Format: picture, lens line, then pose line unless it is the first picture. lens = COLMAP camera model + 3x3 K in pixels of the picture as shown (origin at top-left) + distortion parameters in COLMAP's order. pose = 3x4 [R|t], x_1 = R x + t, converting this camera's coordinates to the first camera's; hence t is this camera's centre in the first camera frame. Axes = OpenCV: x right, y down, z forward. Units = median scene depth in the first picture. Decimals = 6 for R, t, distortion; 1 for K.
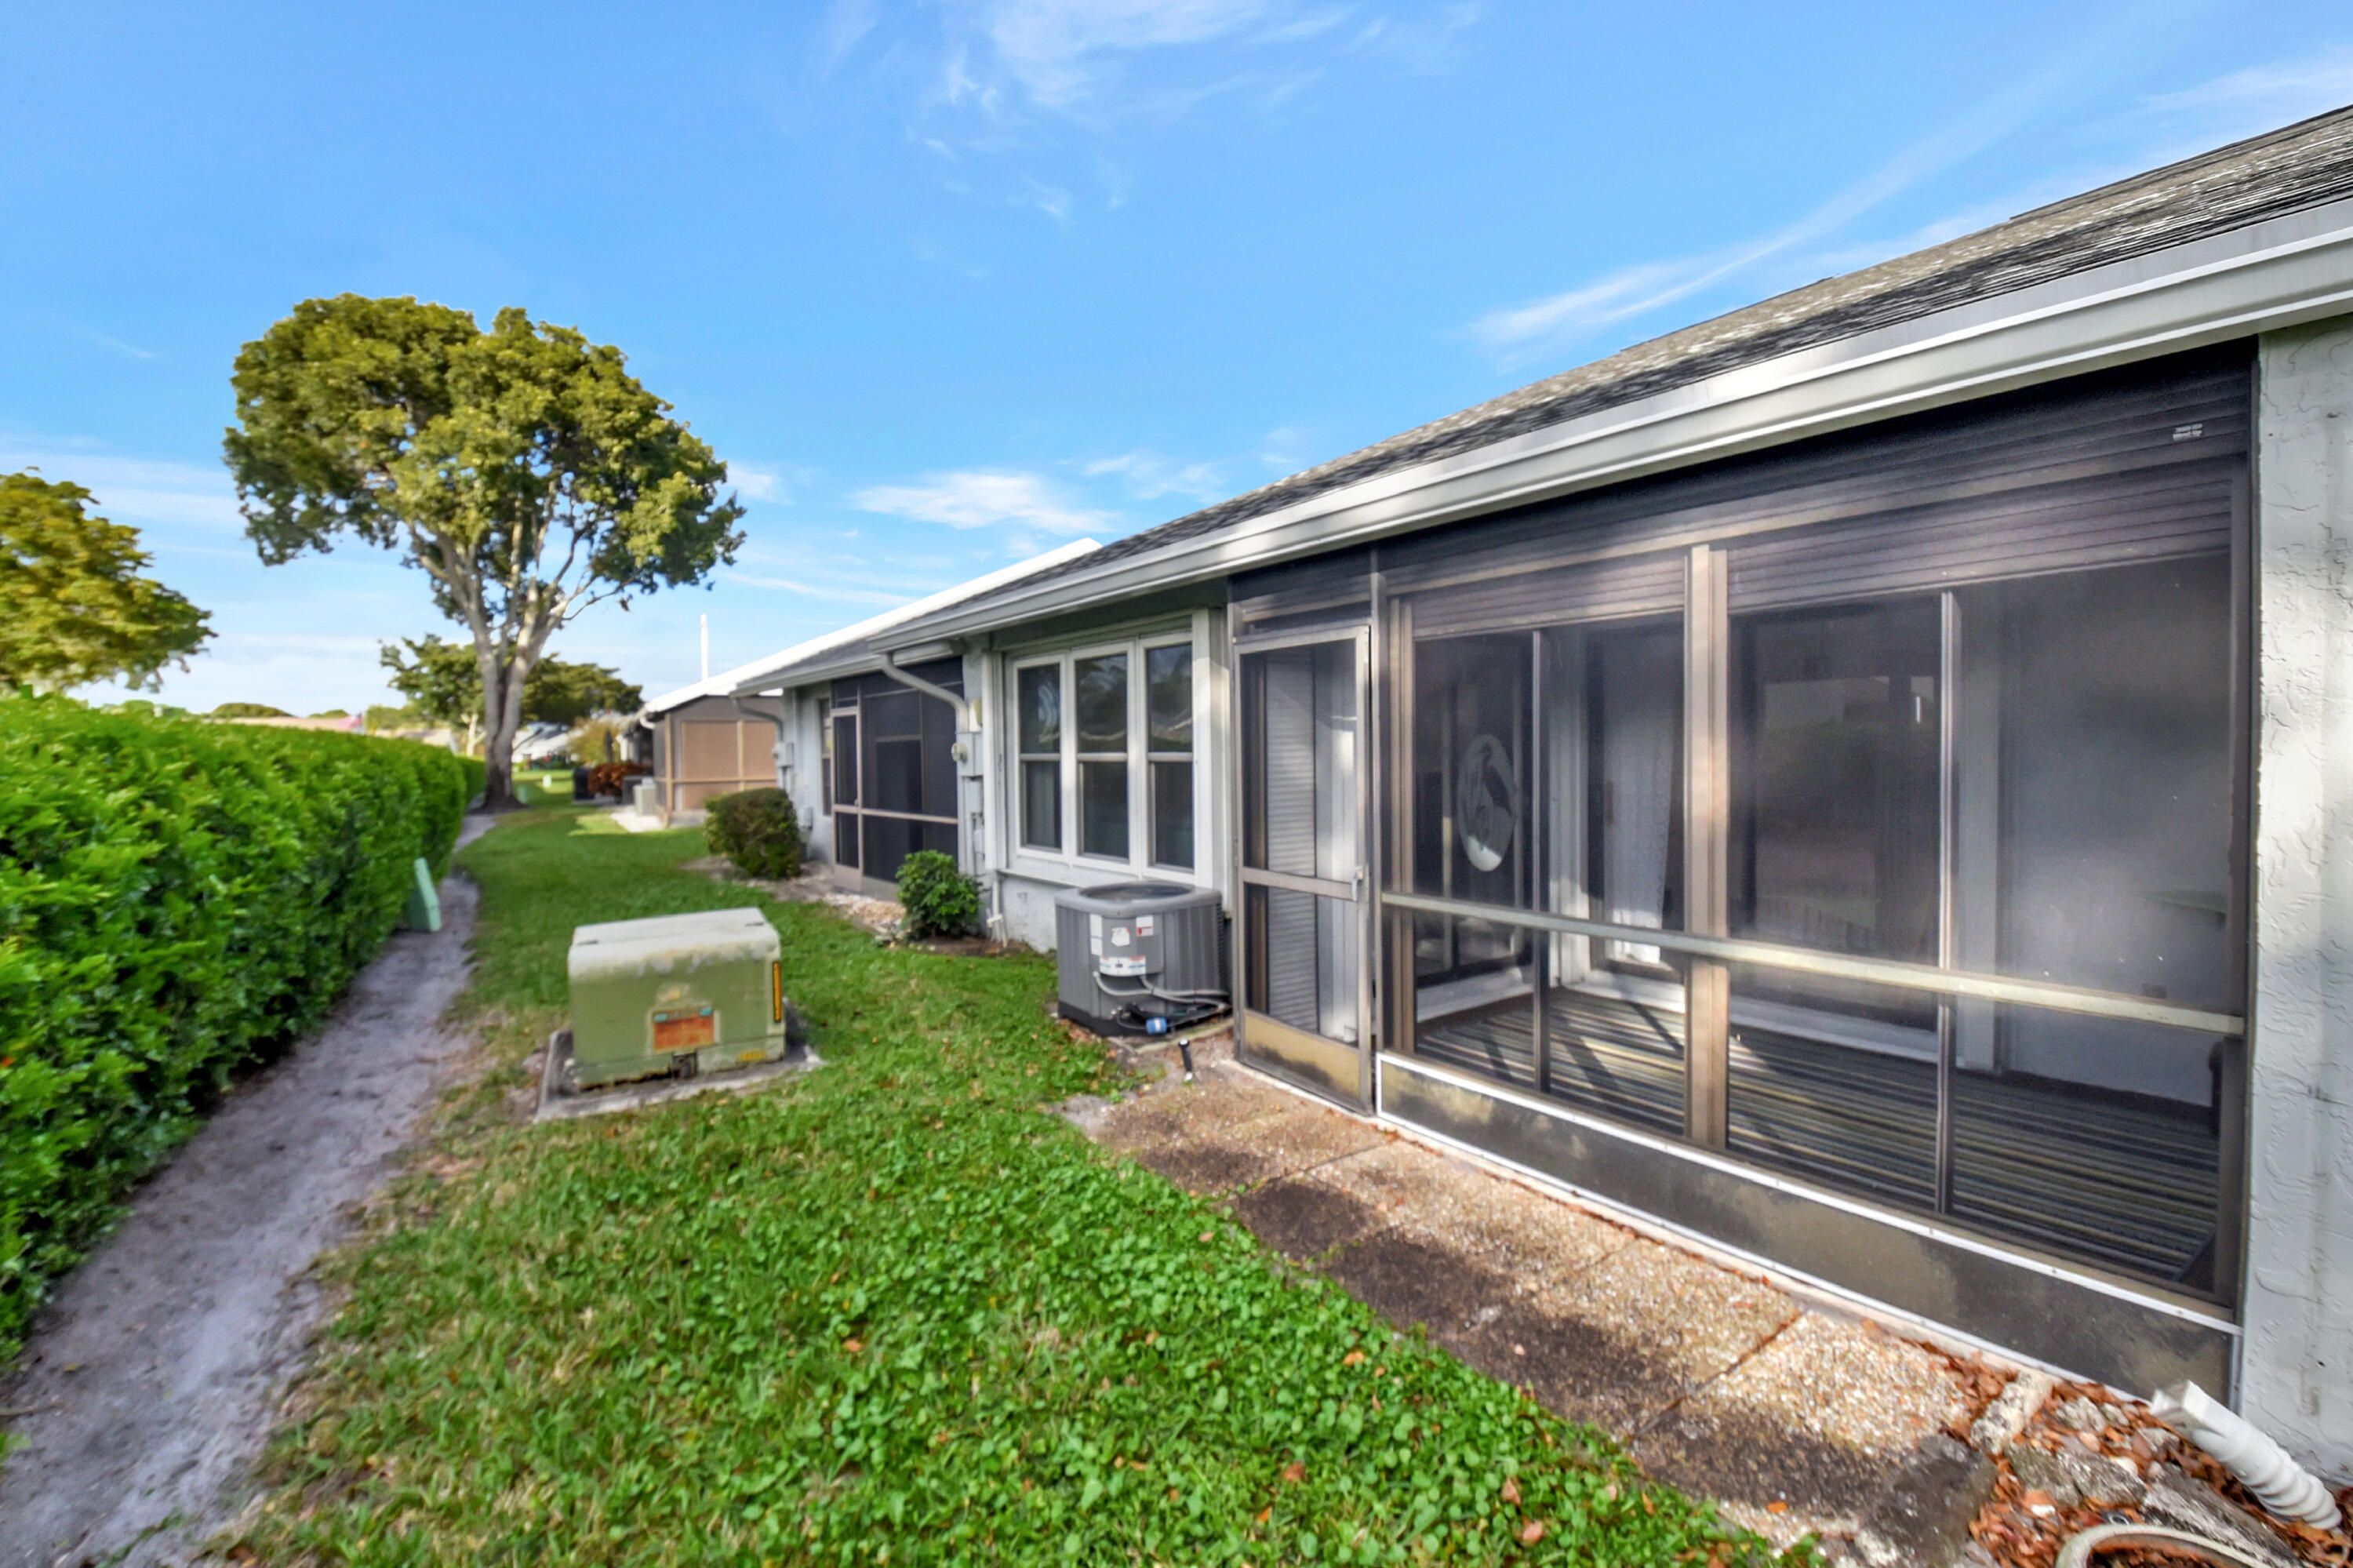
lens RADIAL K [[1050.0, 0, 1173.2], [0, 1050.0, 767.9], [0, 0, 1]] dist [-0.020861, -0.001019]
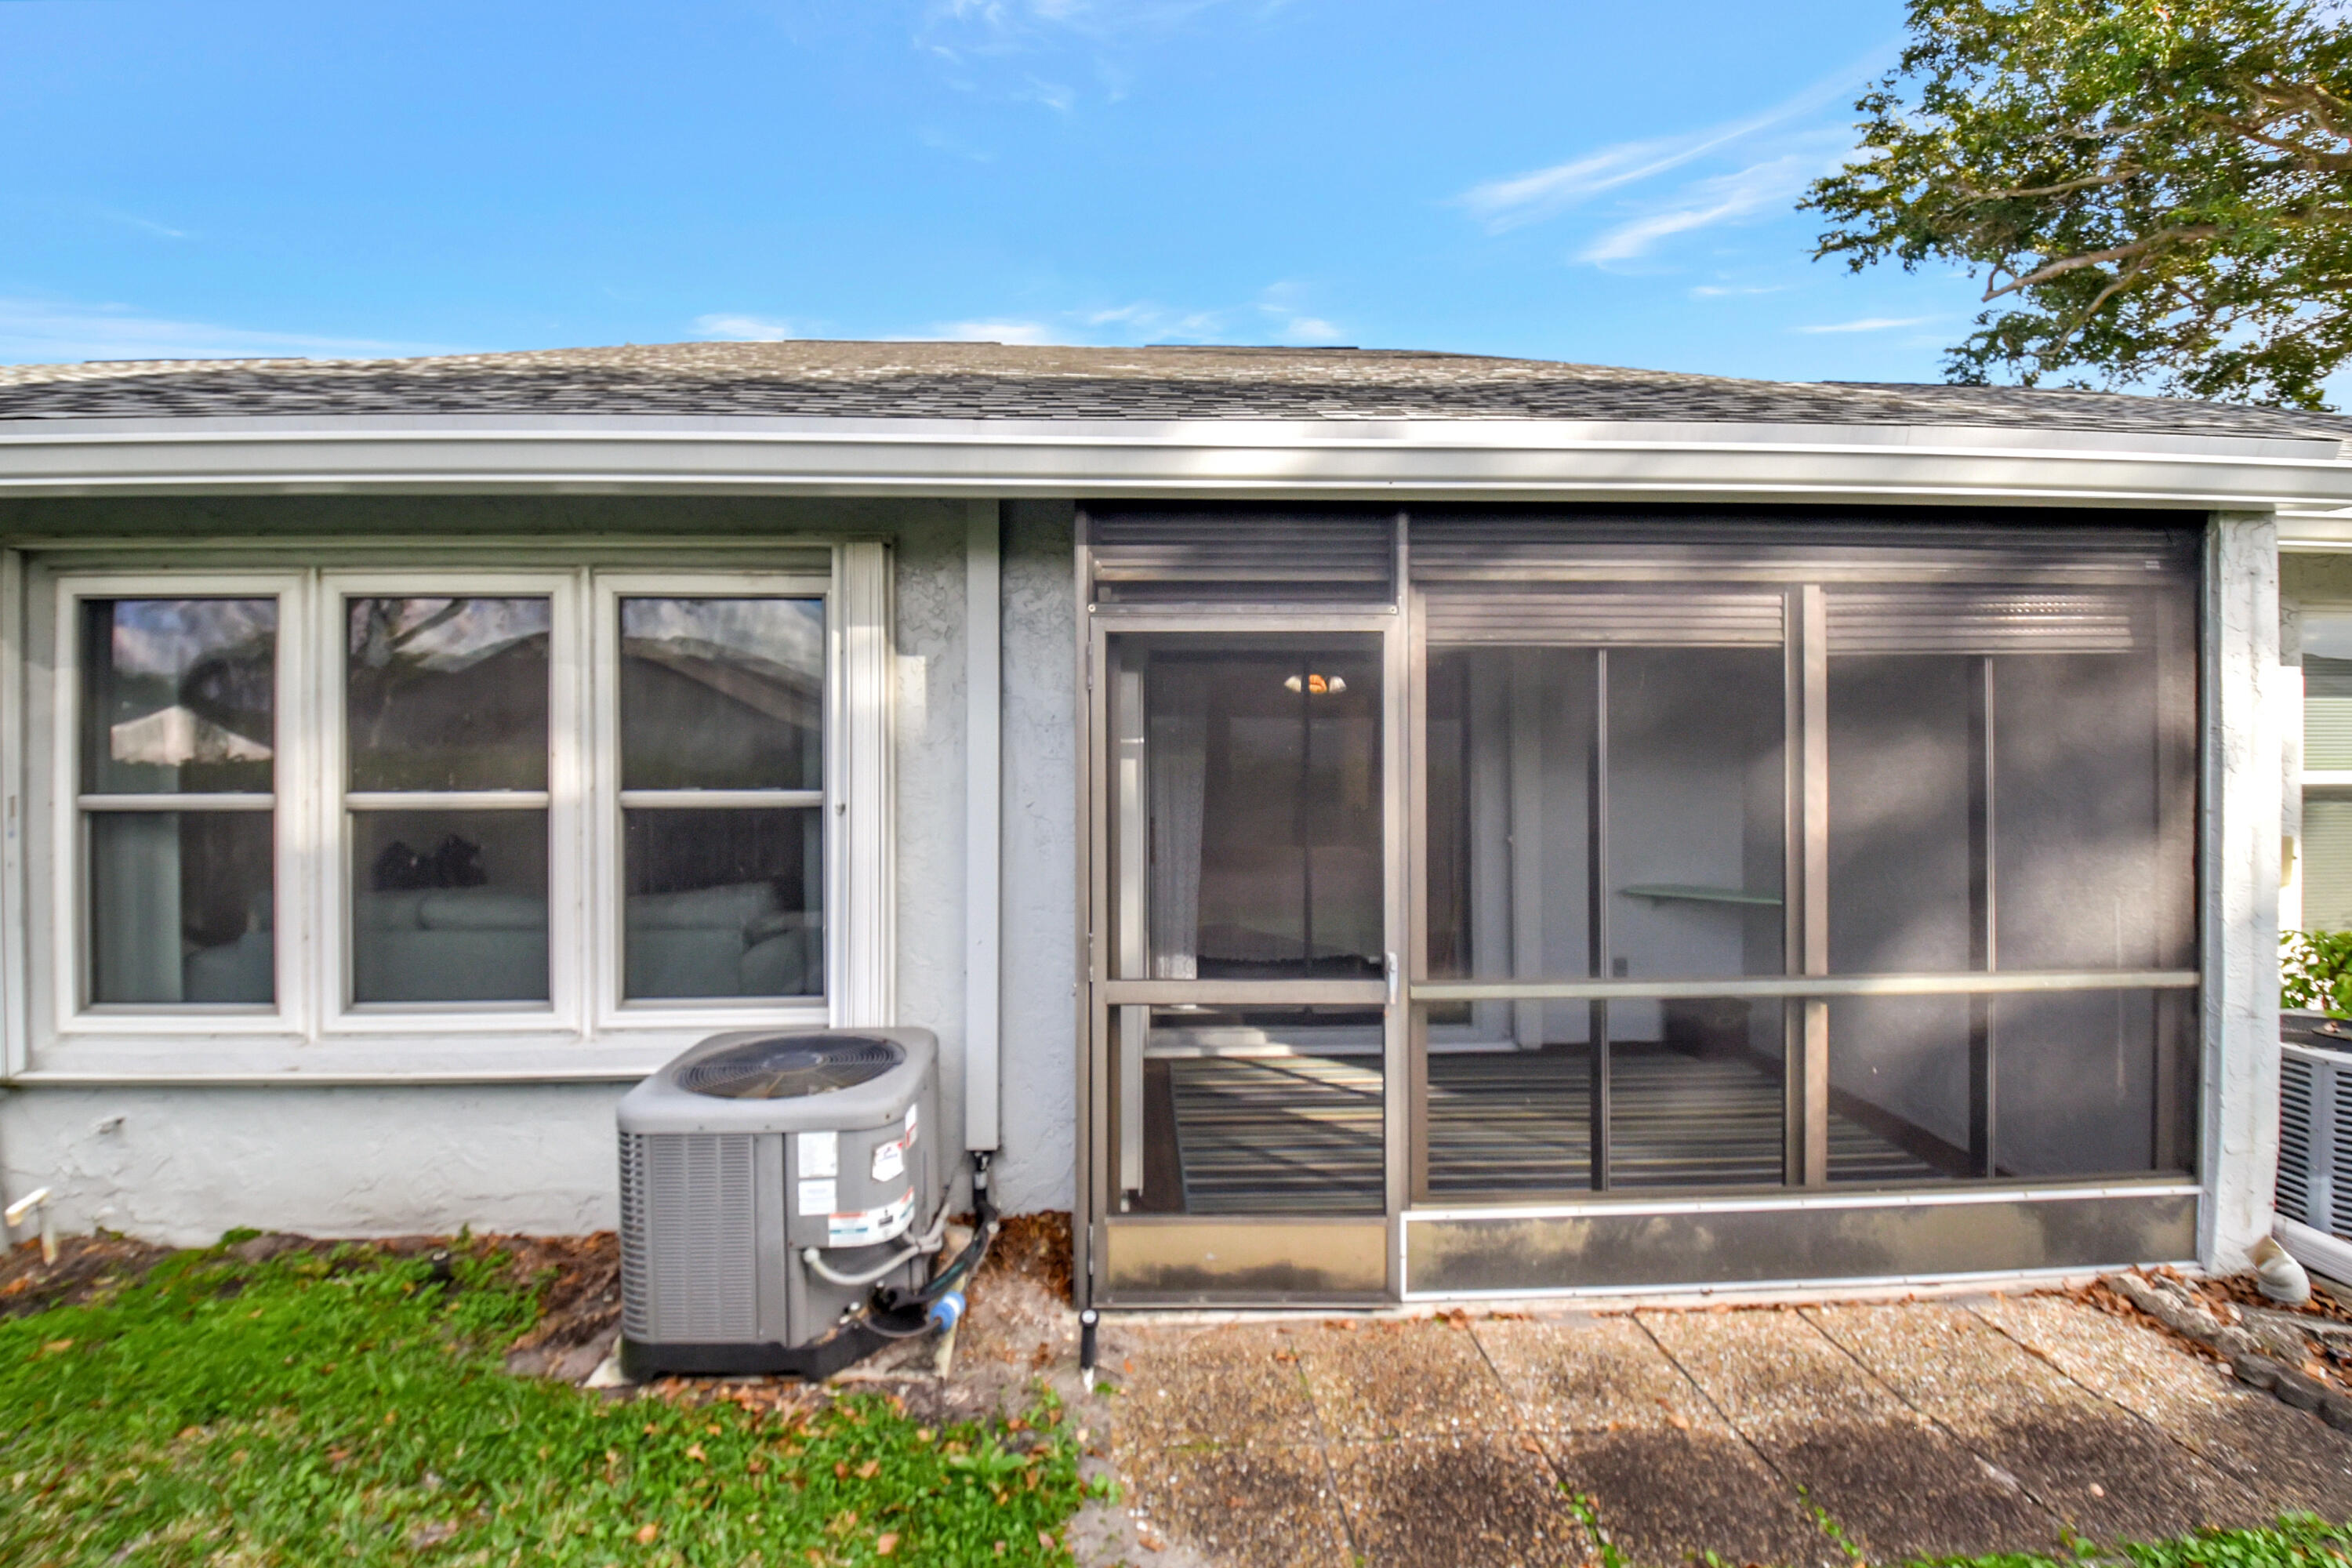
lens RADIAL K [[1049.5, 0, 1172.7], [0, 1049.5, 767.9], [0, 0, 1]] dist [-0.020861, -0.001019]
pose [[0.524864, 0.009785, 0.851130, -0.561374], [0.013568, 0.999711, -0.019860, -0.022304], [-0.851078, 0.021972, 0.524580, 0.851592]]
